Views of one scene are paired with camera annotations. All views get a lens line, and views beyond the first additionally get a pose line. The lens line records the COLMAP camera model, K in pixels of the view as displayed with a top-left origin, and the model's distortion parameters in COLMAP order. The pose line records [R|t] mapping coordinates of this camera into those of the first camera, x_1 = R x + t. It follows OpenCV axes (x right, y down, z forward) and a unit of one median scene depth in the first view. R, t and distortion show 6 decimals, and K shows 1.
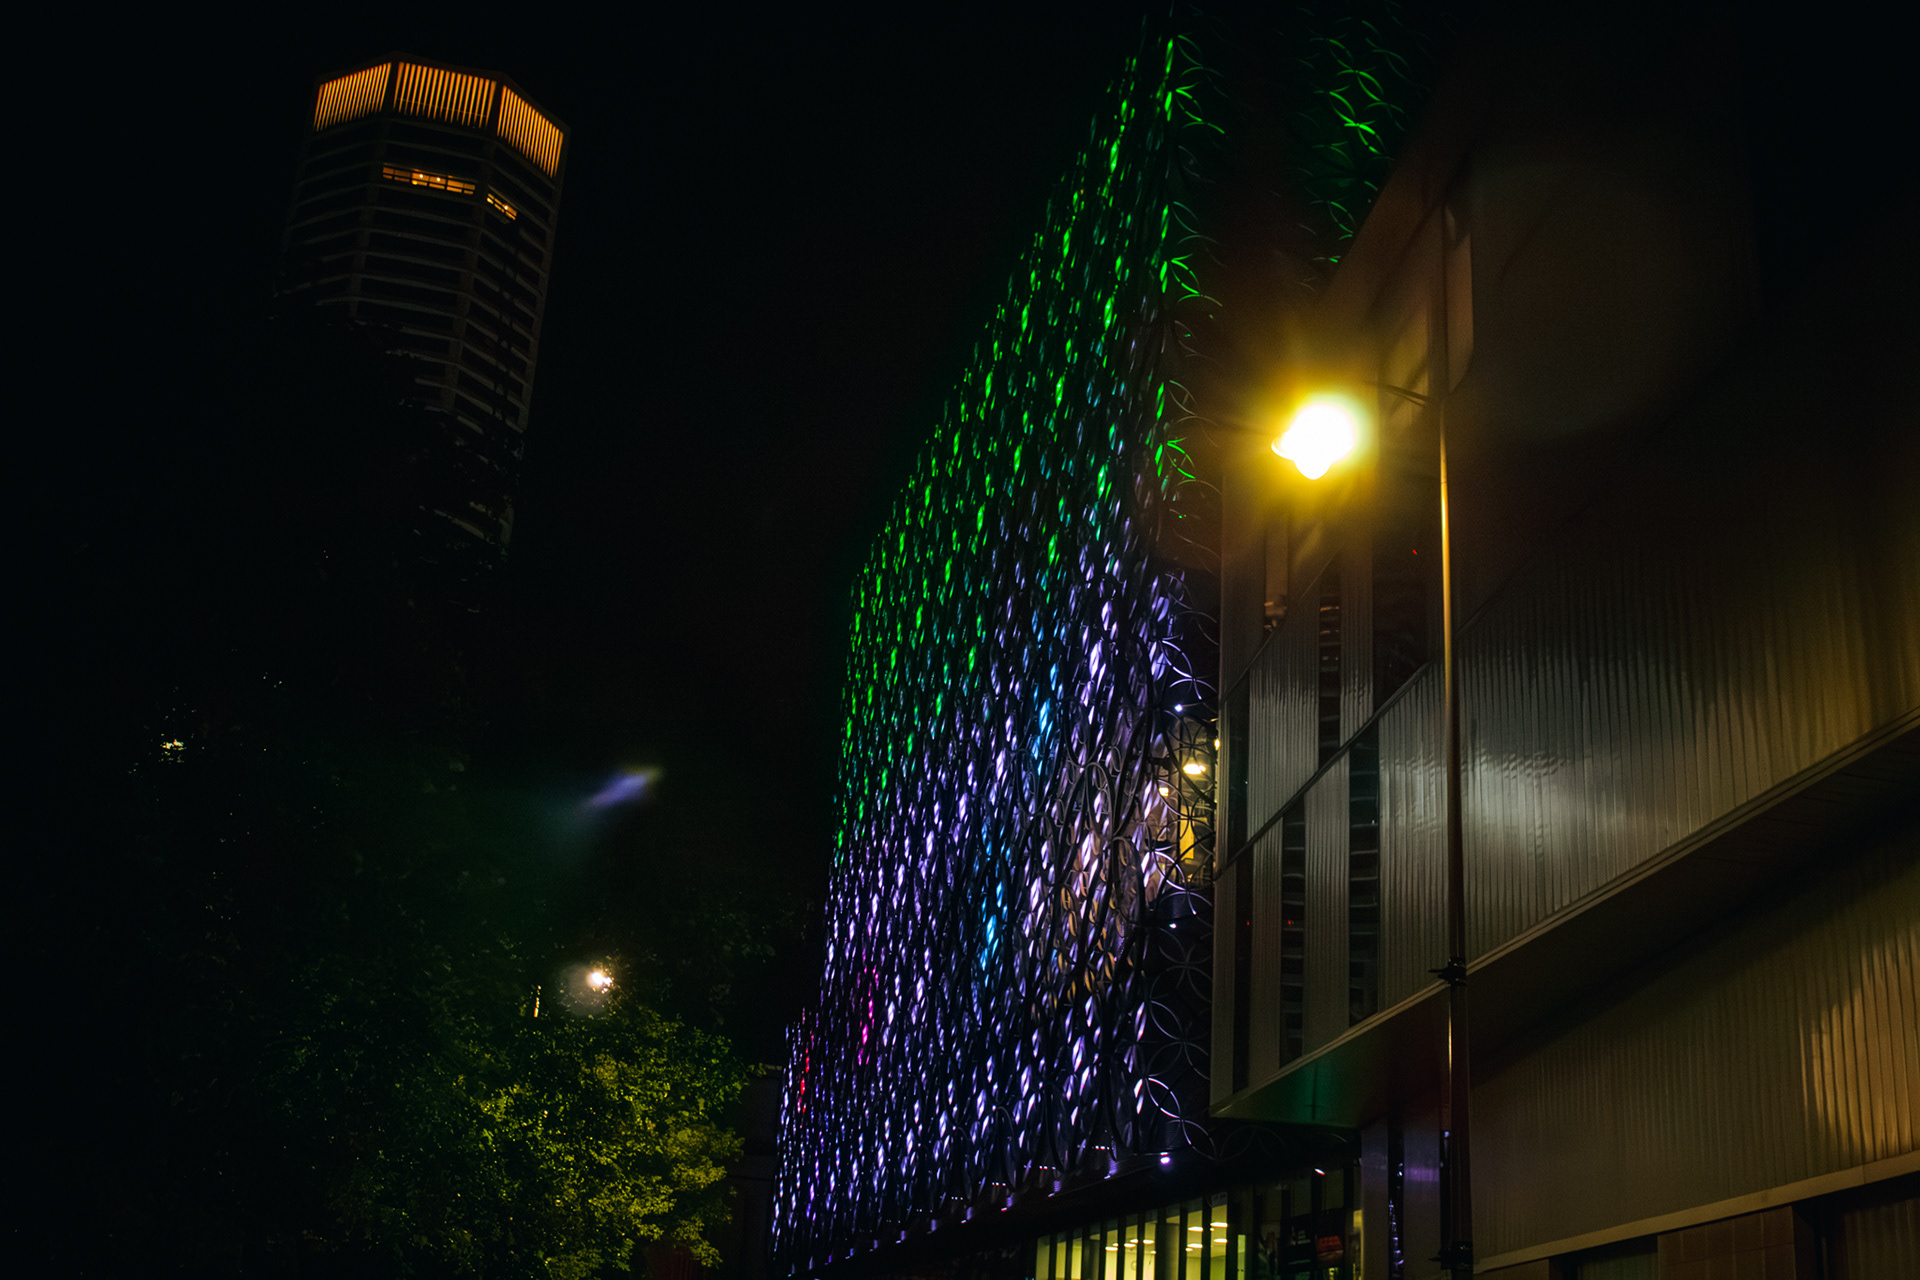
lens RADIAL K [[2153.9, 0, 971.3], [0, 2153.9, 643.8], [0, 0, 1]] dist [-0.074188, 0.000000]
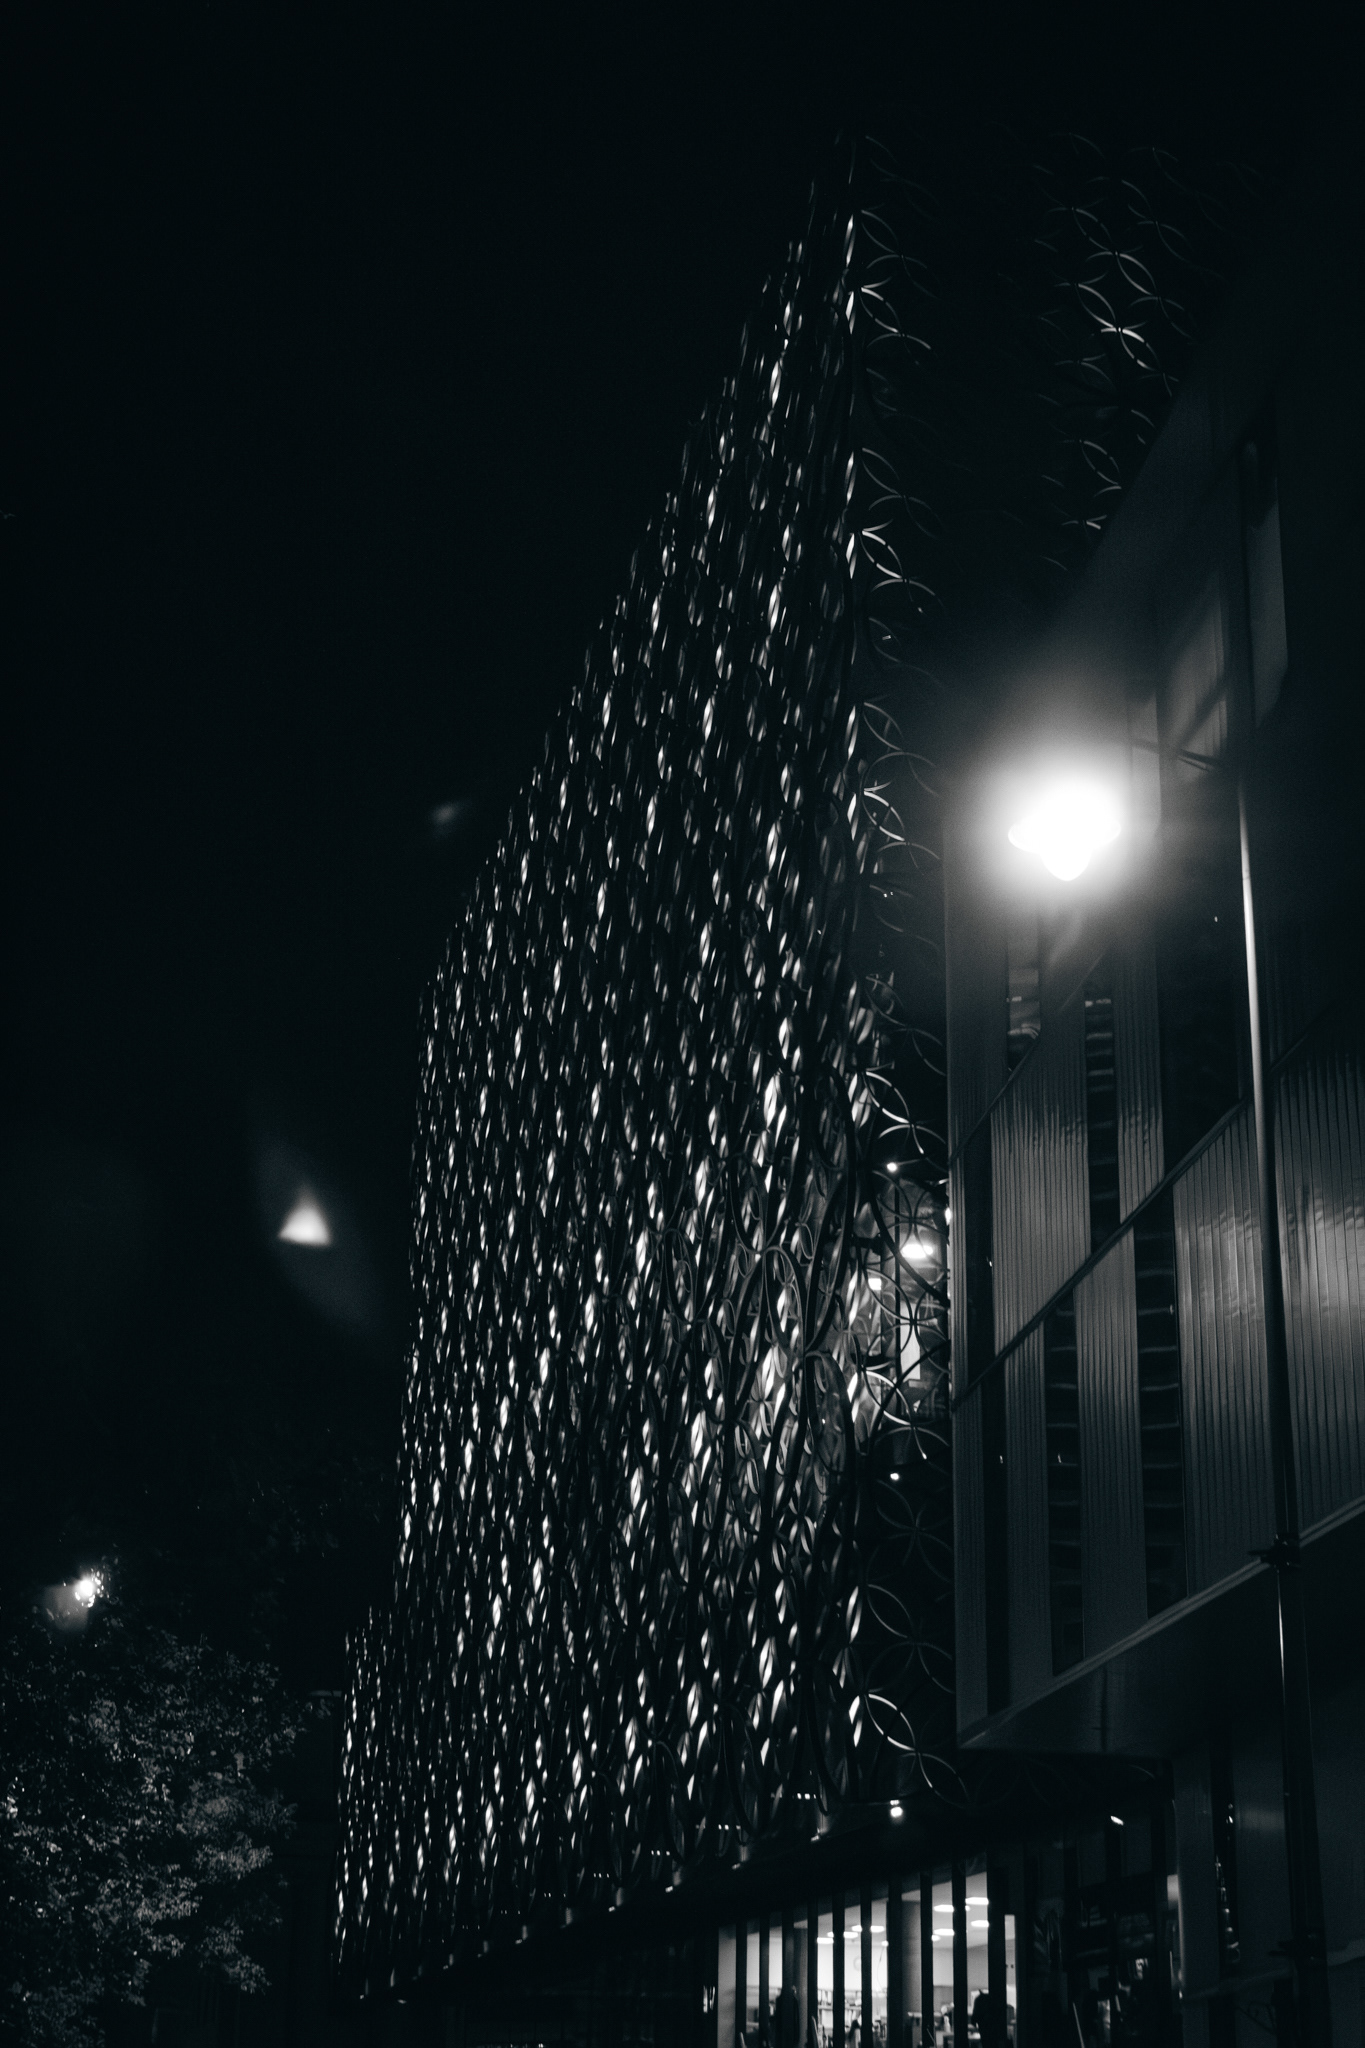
lens RADIAL K [[3108.0, 0, 663.9], [0, 3108.0, 1035.1], [0, 0, 1]] dist [0.007972, 0.000000]
pose [[0.999157, -0.033185, 0.024164, -0.001732], [0.033391, 0.999409, -0.008170, -0.006987], [-0.023878, 0.008970, 0.999675, -0.018641]]
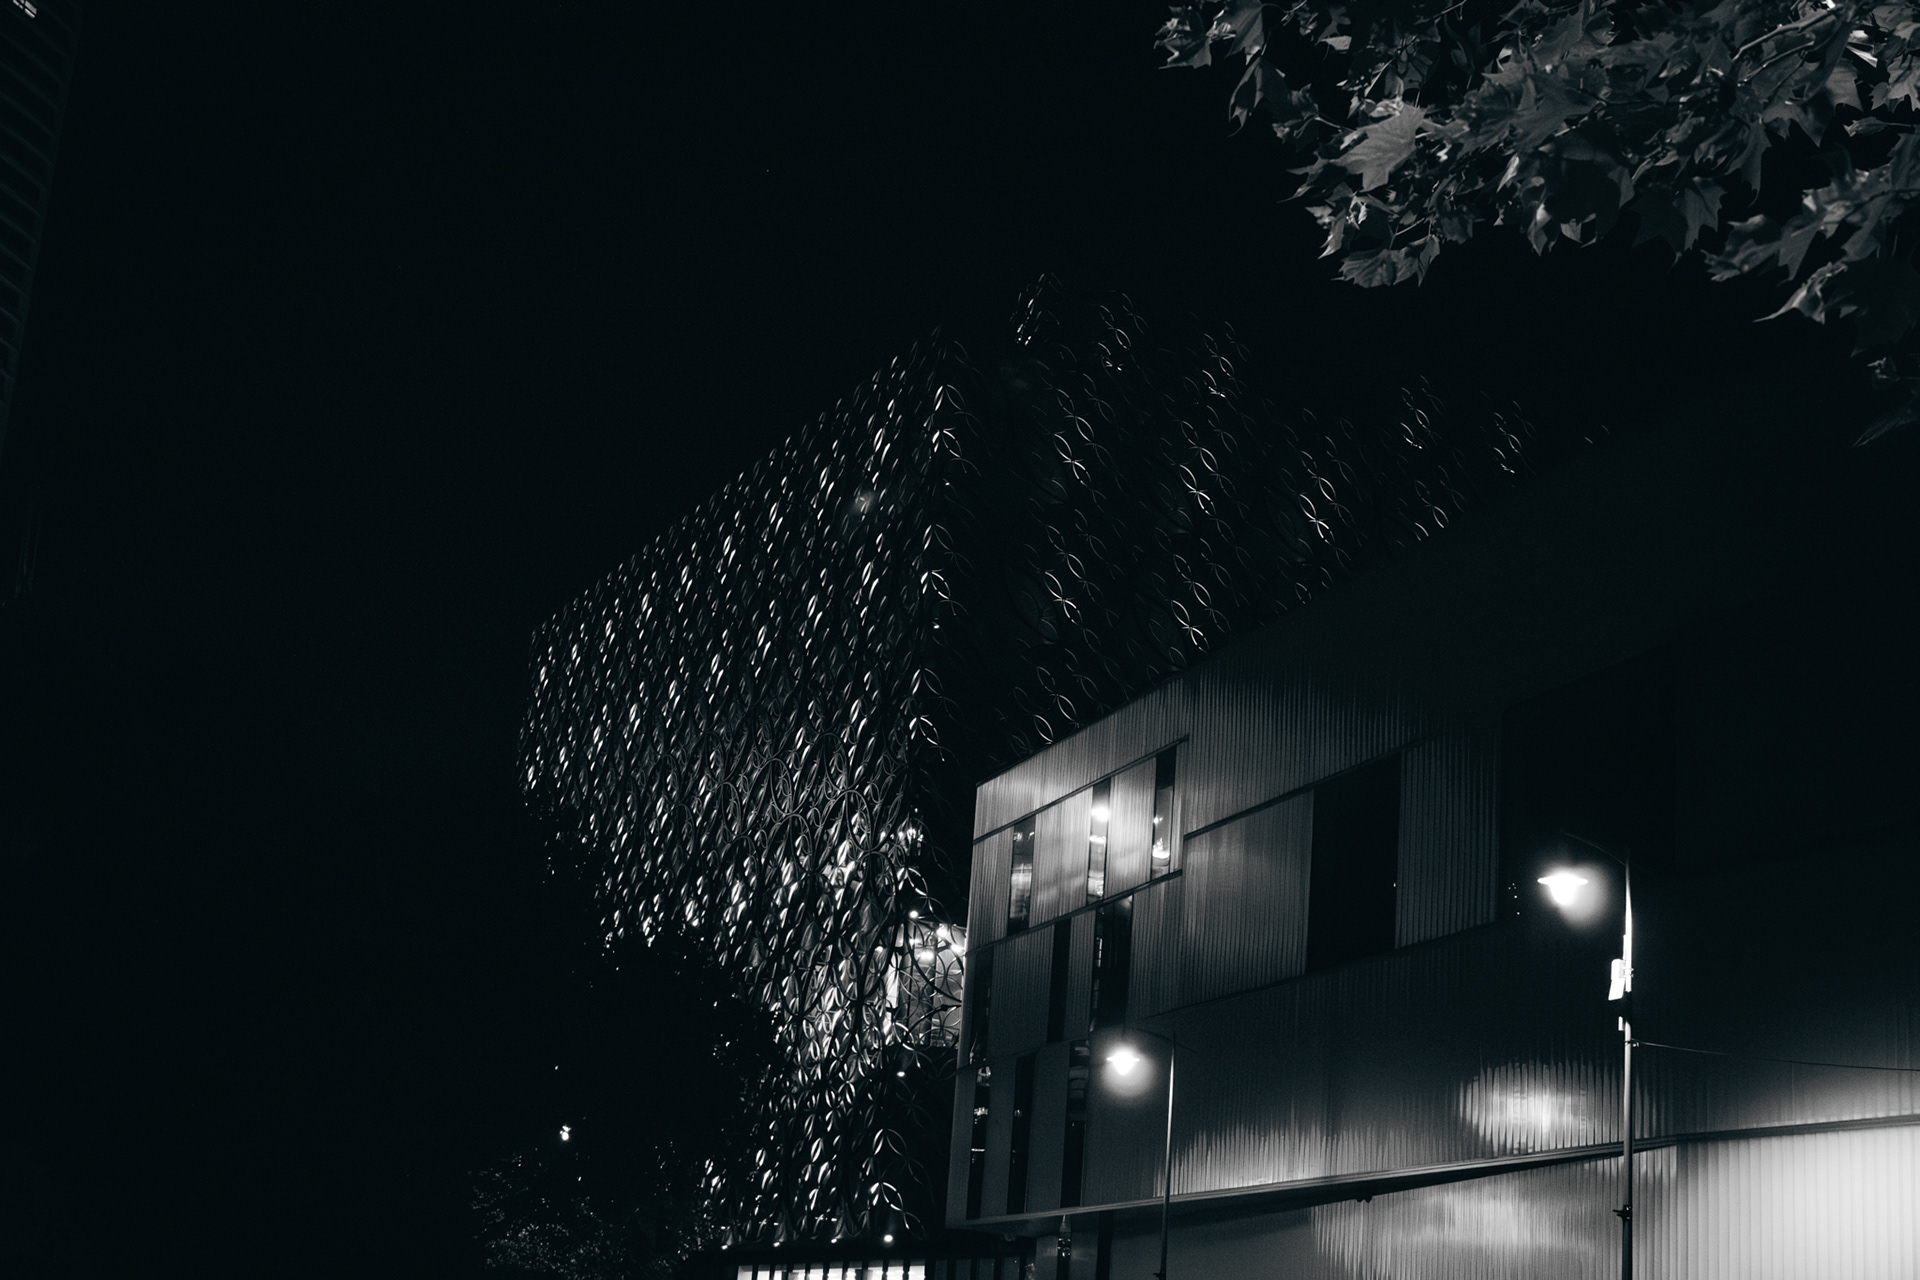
lens RADIAL K [[2913.7, 0, 957.4], [0, 2913.7, 631.2], [0, 0, 1]] dist [0.007972, 0.000000]
pose [[0.974506, 0.072049, 0.212477, -0.268321], [-0.092337, 0.991907, 0.087149, -0.293933], [-0.204479, -0.104547, 0.973272, -0.761321]]
